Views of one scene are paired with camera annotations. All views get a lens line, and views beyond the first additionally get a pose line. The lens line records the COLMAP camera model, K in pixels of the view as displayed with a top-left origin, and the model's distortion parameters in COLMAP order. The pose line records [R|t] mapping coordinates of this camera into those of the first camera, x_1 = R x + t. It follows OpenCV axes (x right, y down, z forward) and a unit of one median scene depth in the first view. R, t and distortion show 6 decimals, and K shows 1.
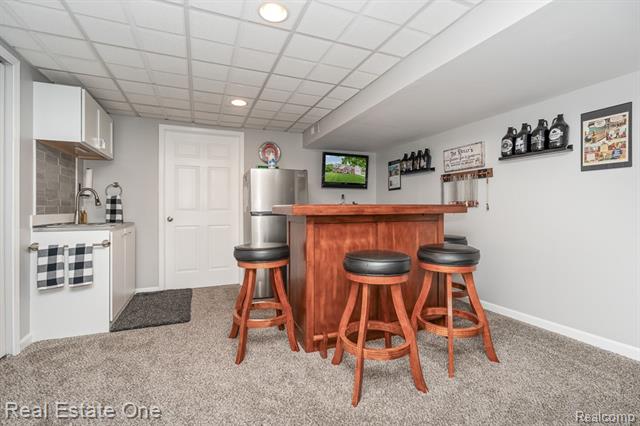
lens RADIAL K [[293.1, 0, 322.0], [0, 293.1, 211.5], [0, 0, 1]] dist [0.001419, 0.000096]
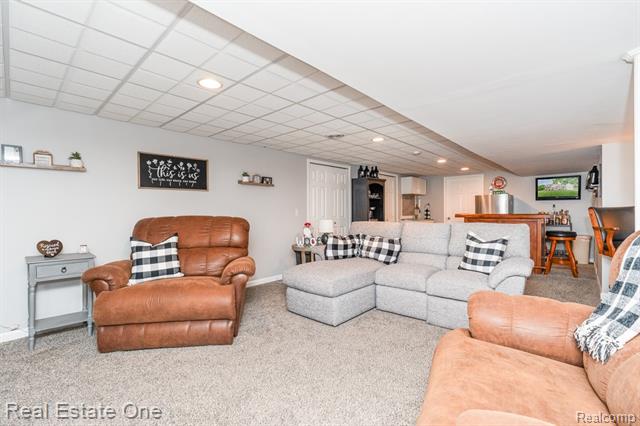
lens RADIAL K [[293.1, 0, 321.2], [0, 293.1, 212.4], [0, 0, 1]] dist [0.001419, 0.000096]
pose [[0.410622, 0.003860, -0.911797, 0.962197], [-0.003323, 0.999991, 0.002737, -0.019609], [0.911800, 0.001906, 0.410631, -0.691191]]
